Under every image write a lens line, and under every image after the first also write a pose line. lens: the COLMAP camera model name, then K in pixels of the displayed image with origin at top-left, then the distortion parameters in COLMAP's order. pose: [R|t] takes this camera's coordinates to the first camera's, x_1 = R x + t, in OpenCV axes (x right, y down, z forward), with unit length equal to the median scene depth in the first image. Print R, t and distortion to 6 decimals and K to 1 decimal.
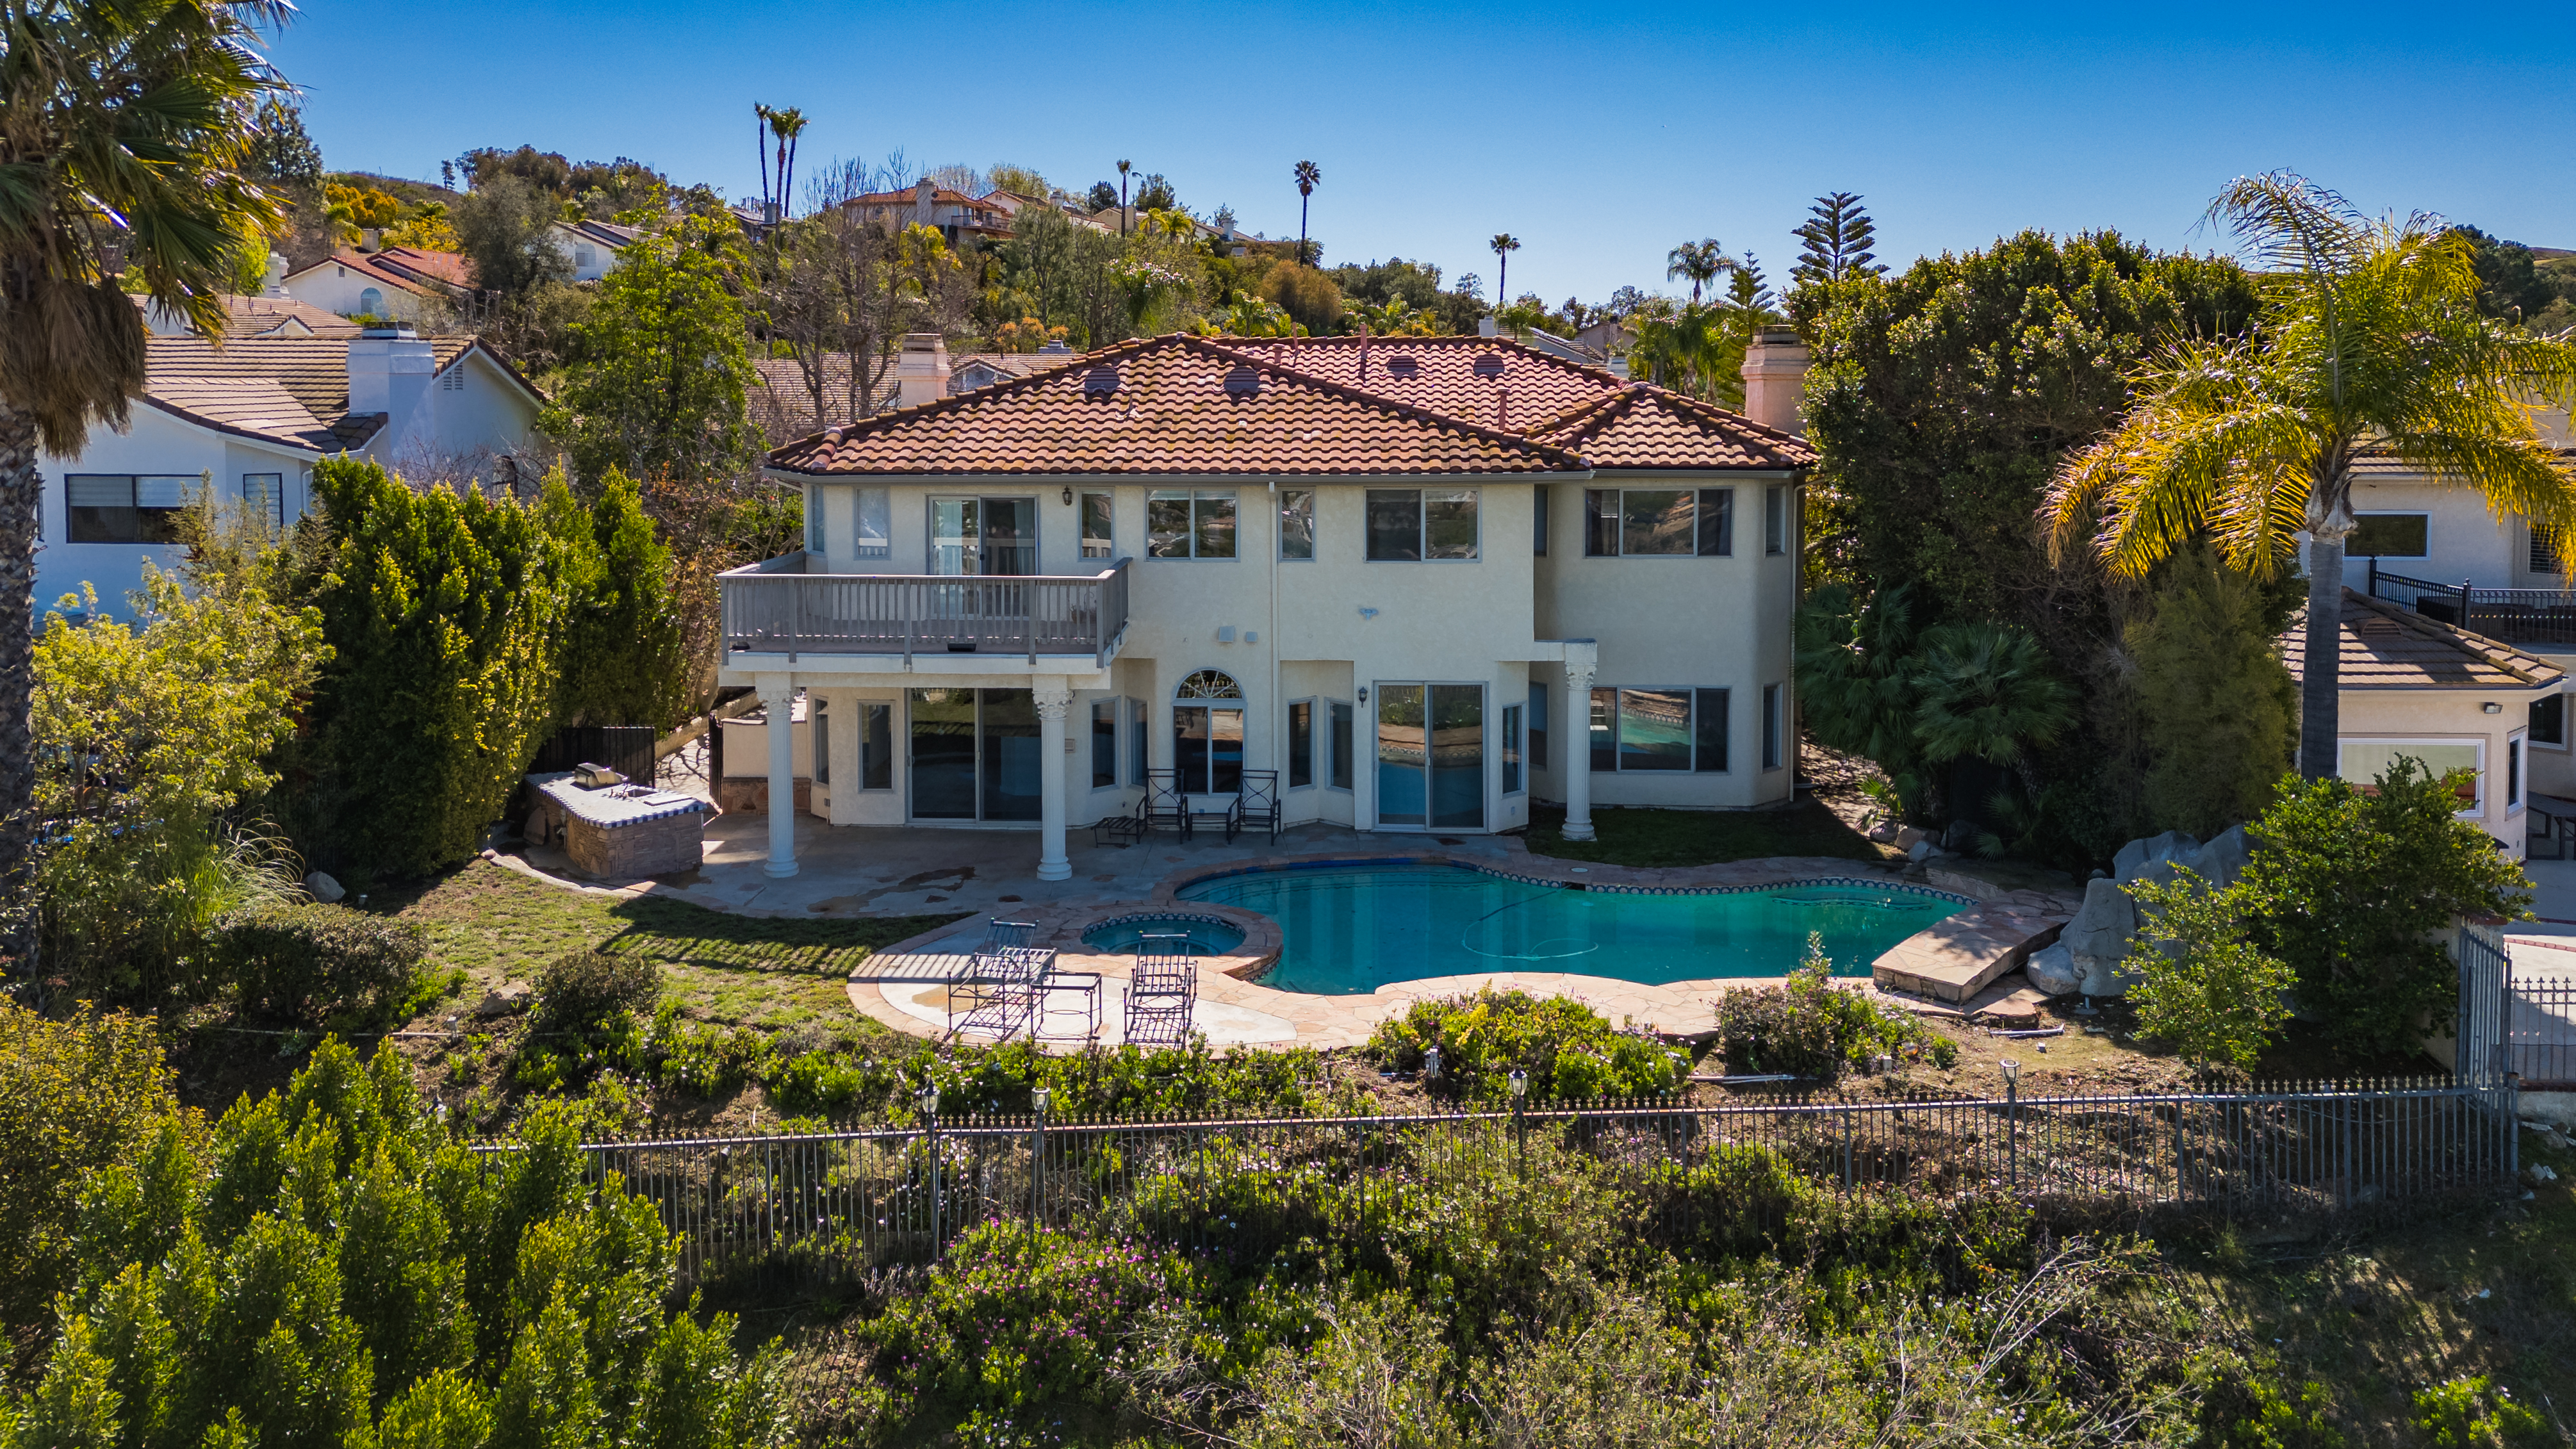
lens RADIAL K [[1845.1, 0, 1147.4], [0, 1845.1, 620.9], [0, 0, 1]] dist [0.081679, -0.076245]
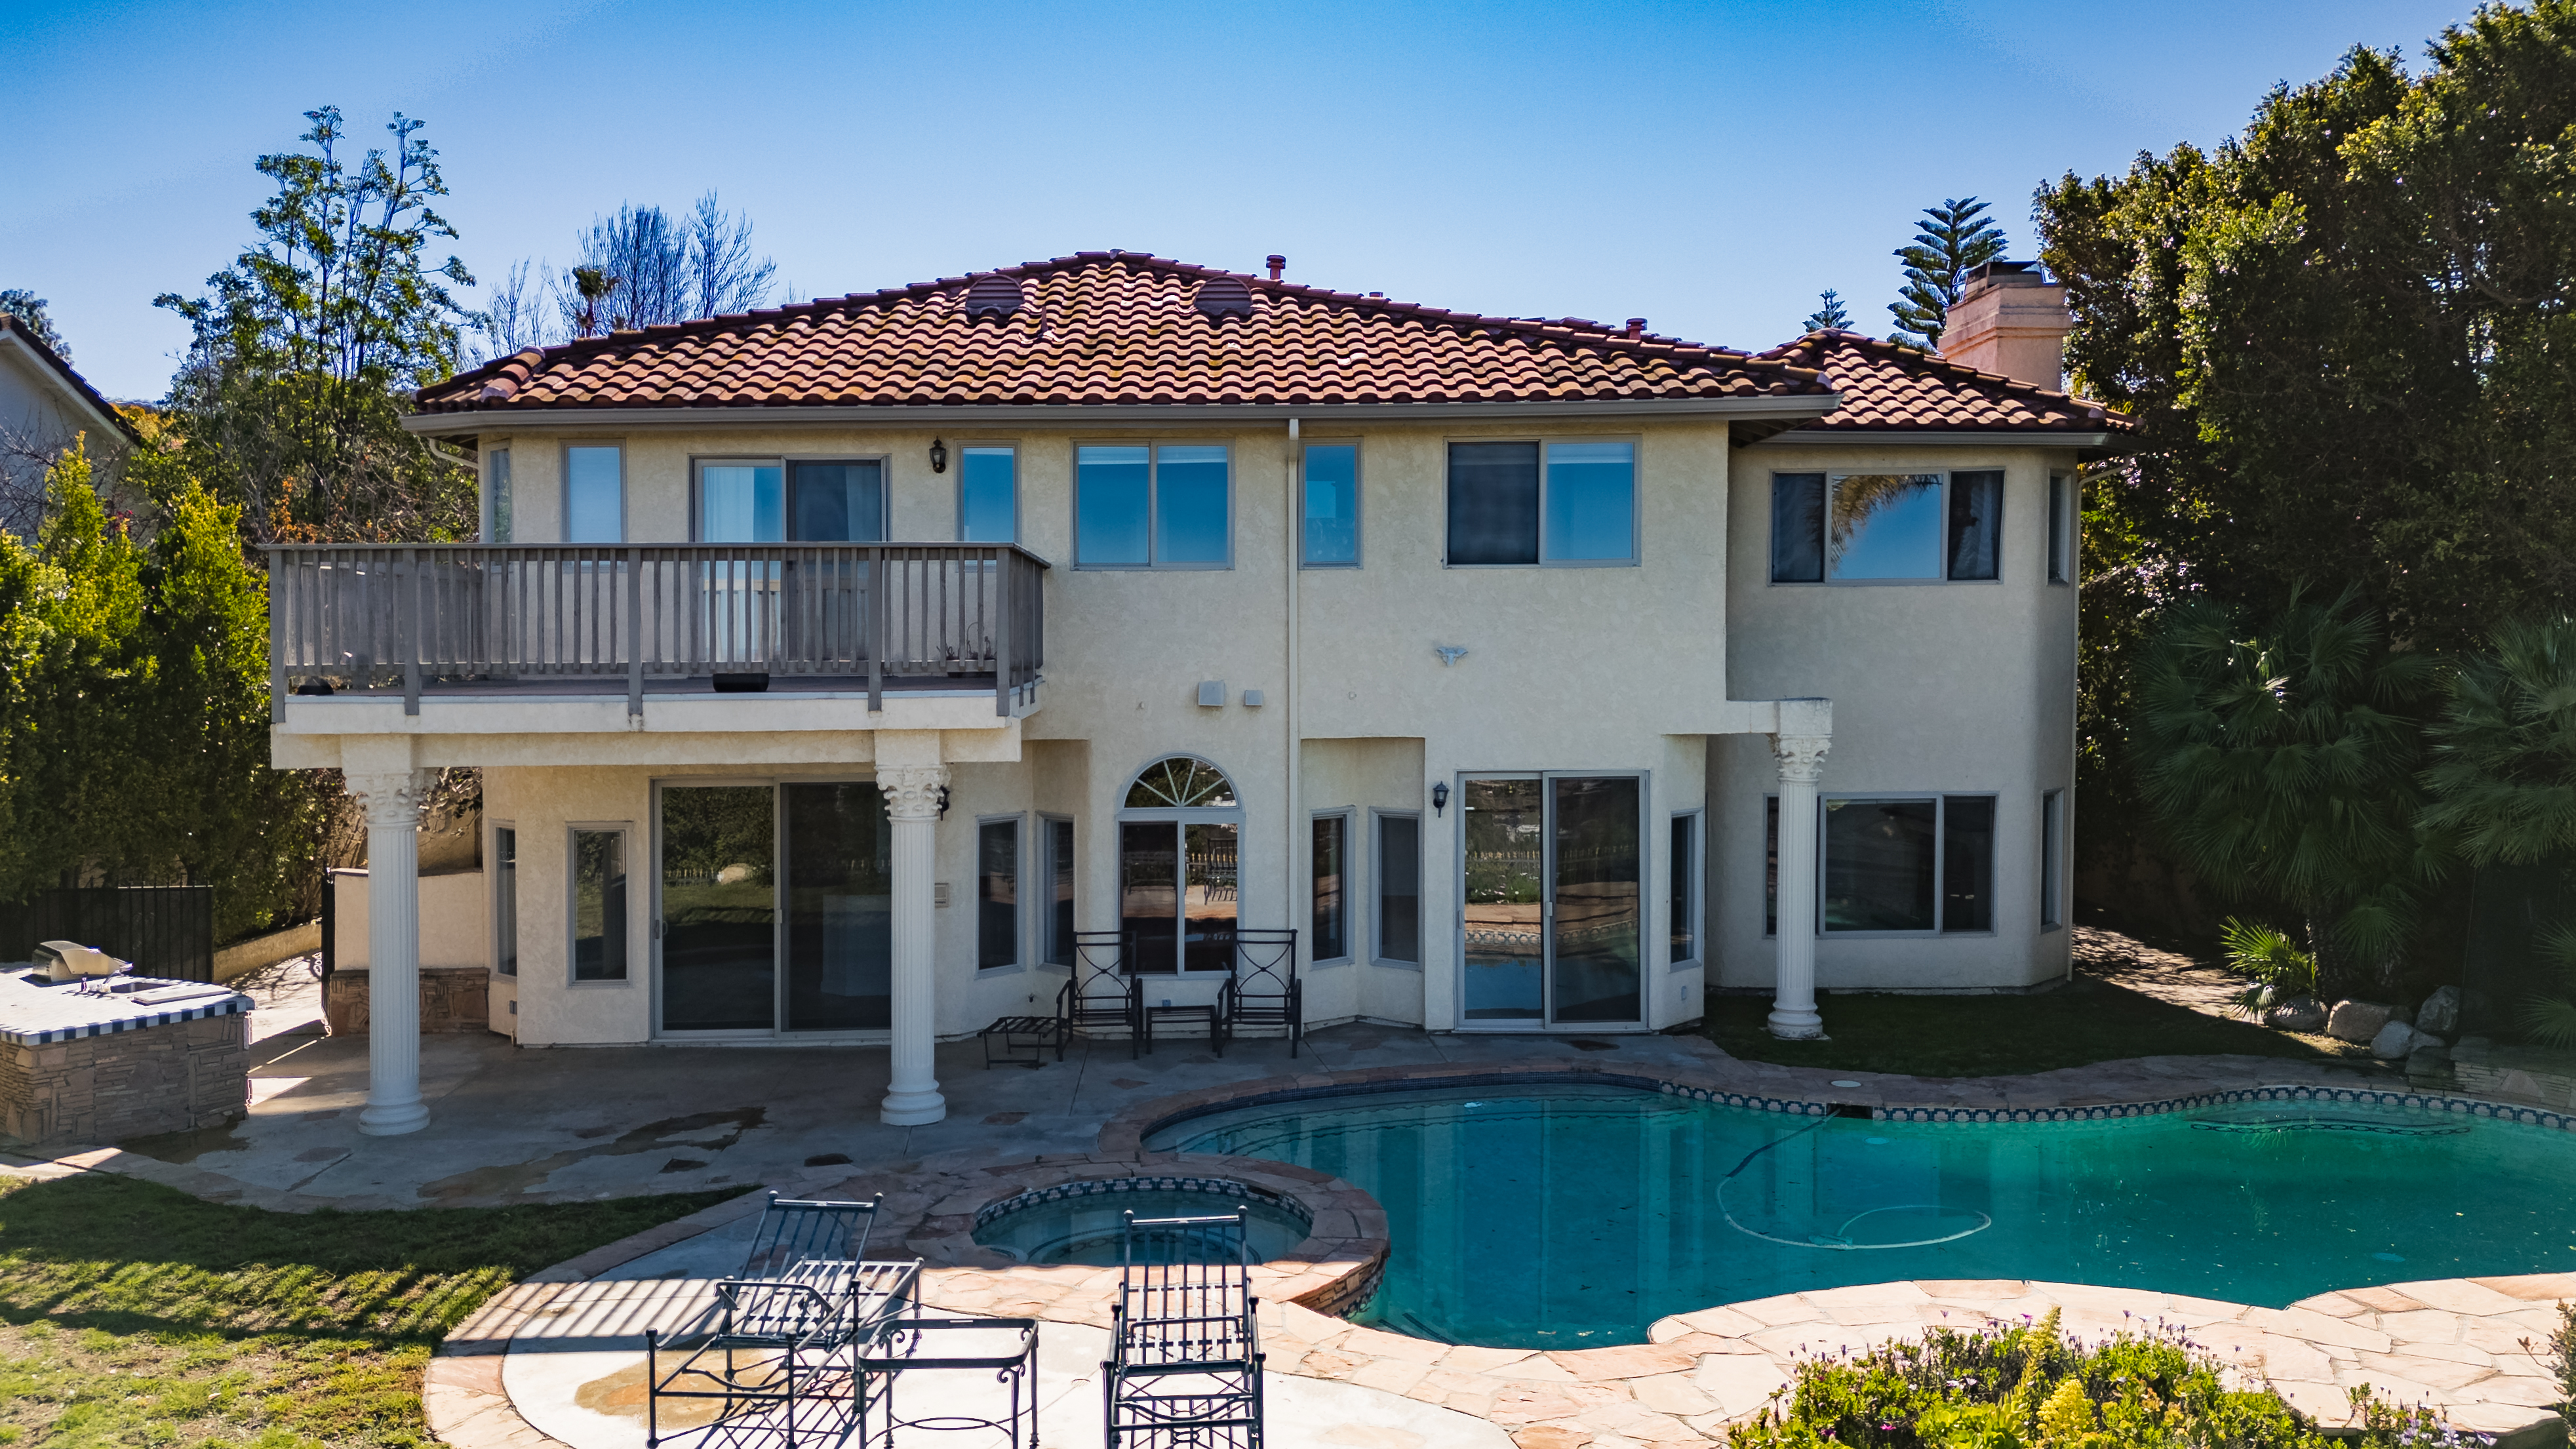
lens RADIAL K [[1845.2, 0, 1195.4], [0, 1845.2, 699.0], [0, 0, 1]] dist [0.081679, -0.076245]
pose [[0.994366, 0.000611, 0.105998, -0.025525], [0.010890, 0.994104, -0.107887, 0.075302], [-0.105439, 0.108433, 0.988496, 0.435845]]
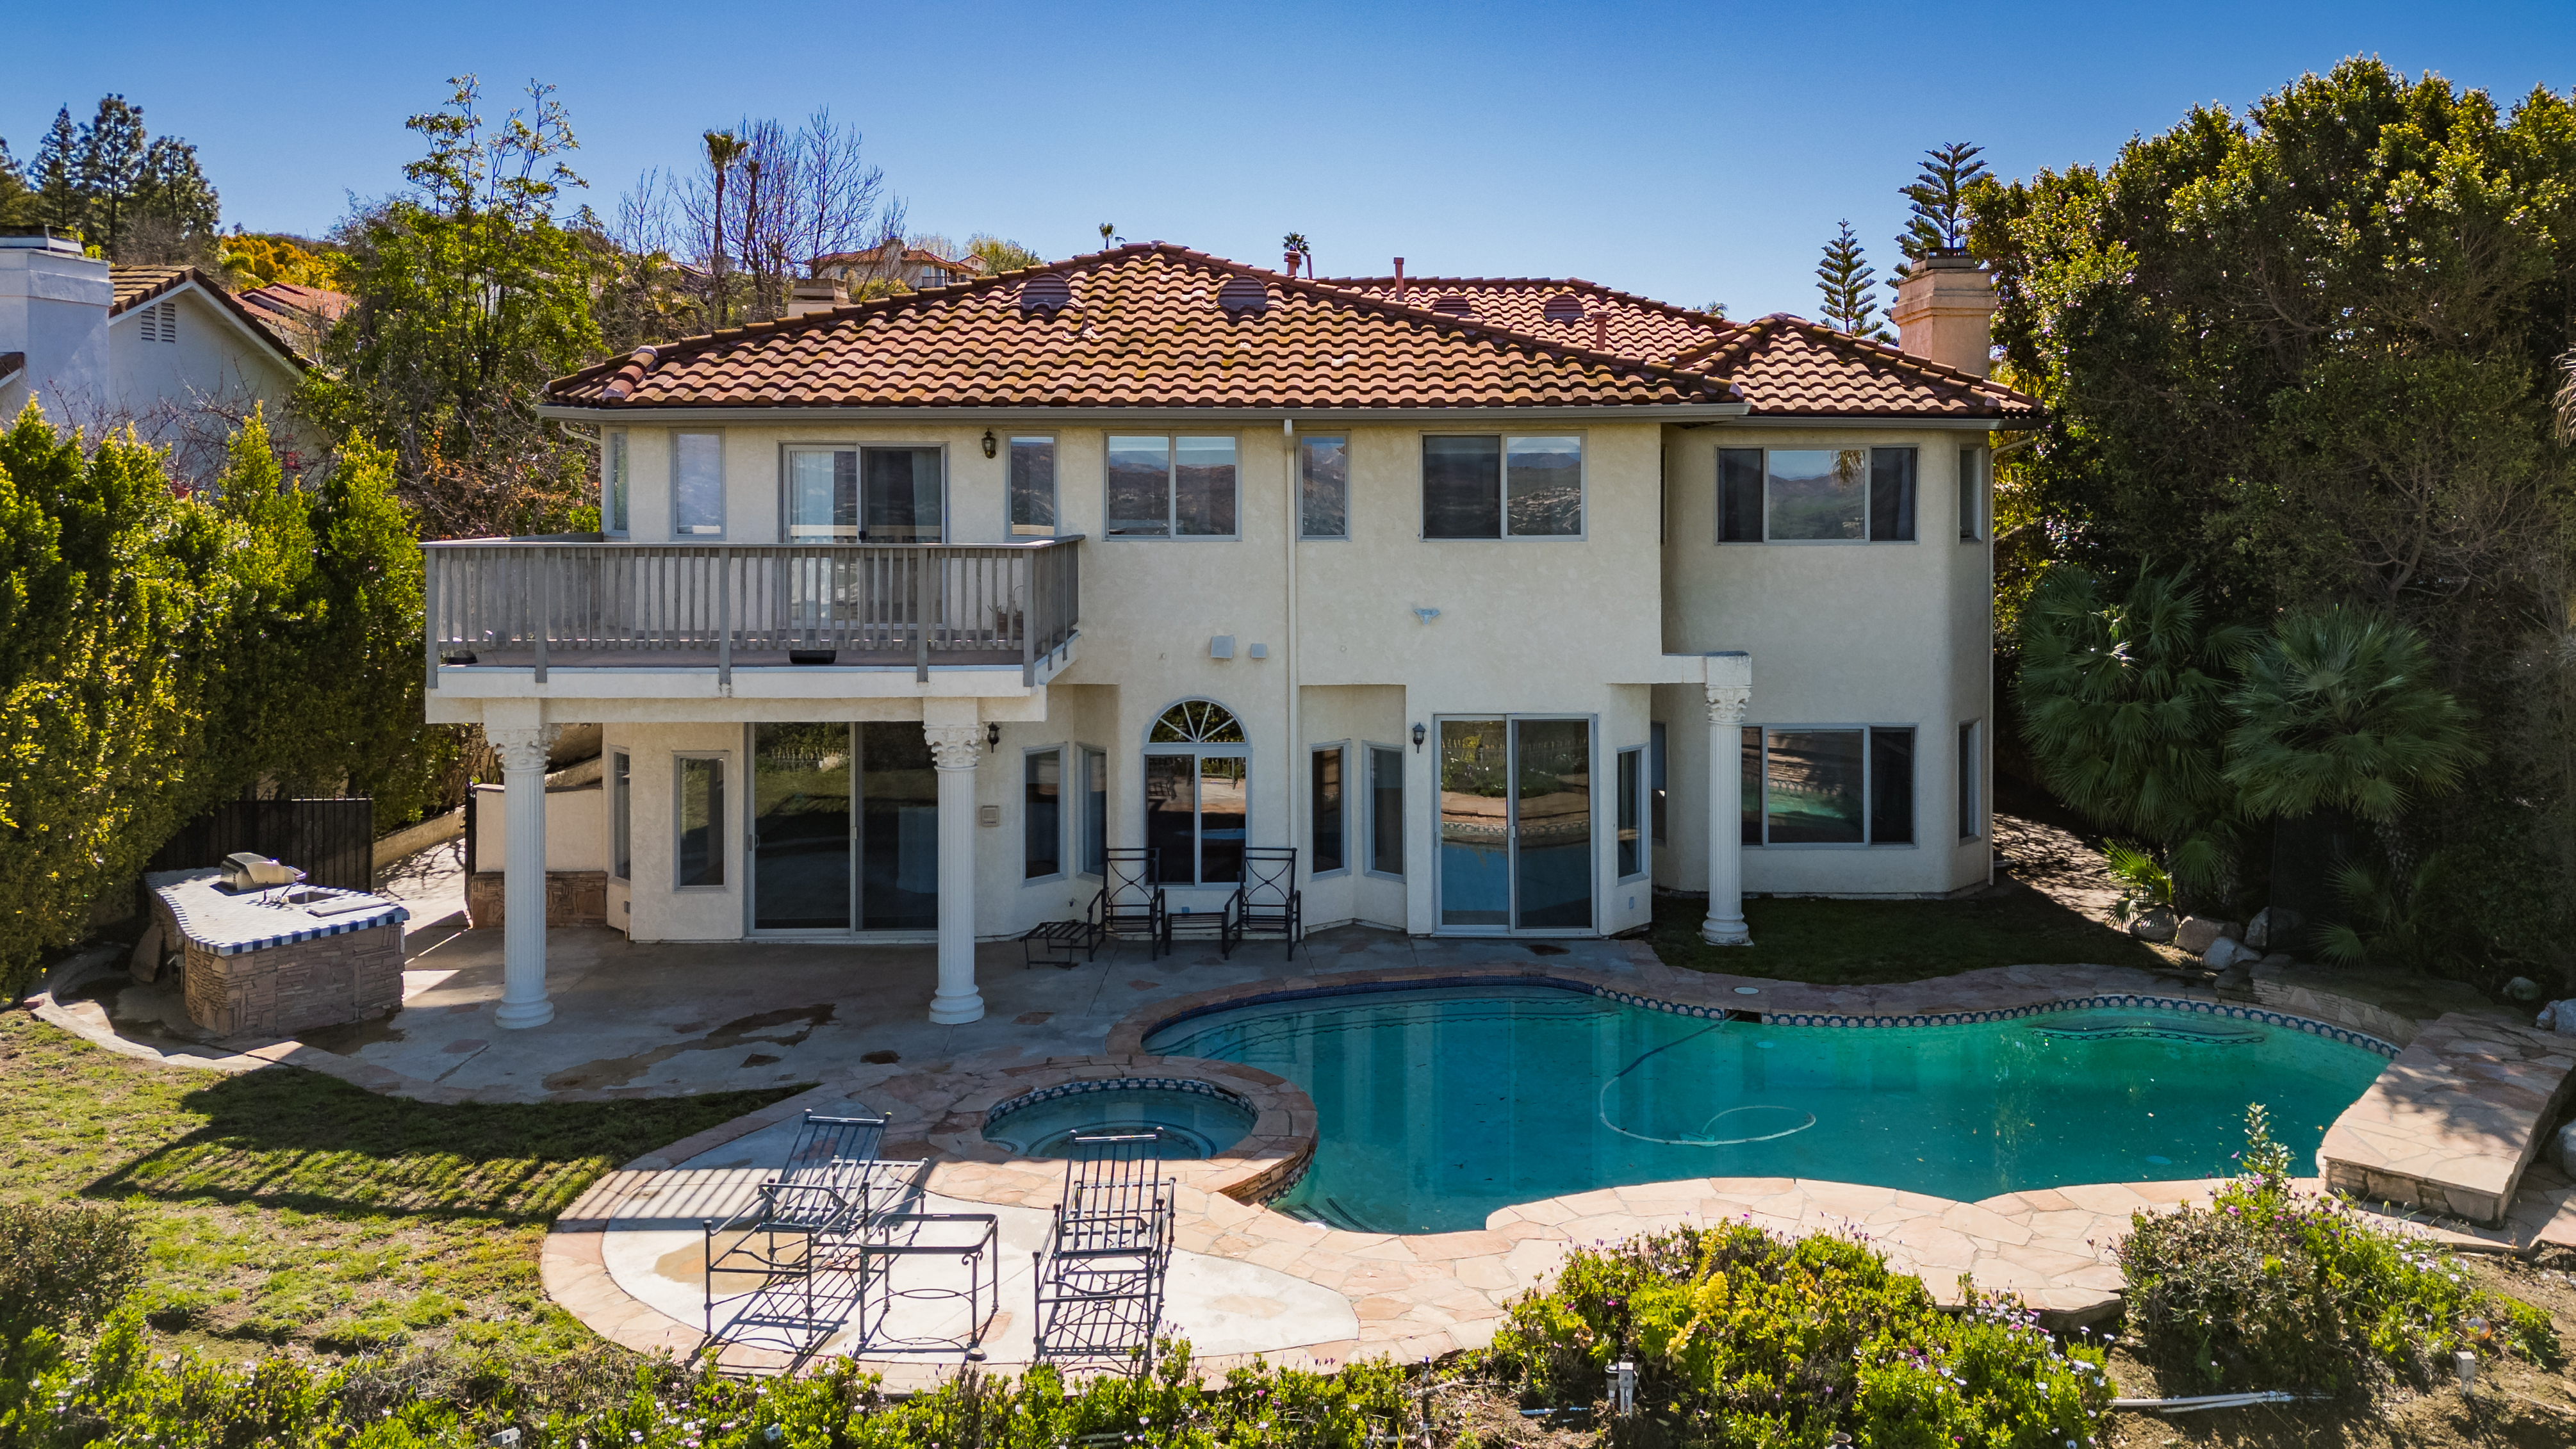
lens RADIAL K [[1845.1, 0, 1305.0], [0, 1845.1, 515.1], [0, 0, 1]] dist [0.081679, -0.076245]
pose [[0.995758, 0.004443, 0.091900, 0.010378], [0.005643, 0.994003, -0.109203, 0.035382], [-0.091834, 0.109258, 0.989762, 0.323009]]
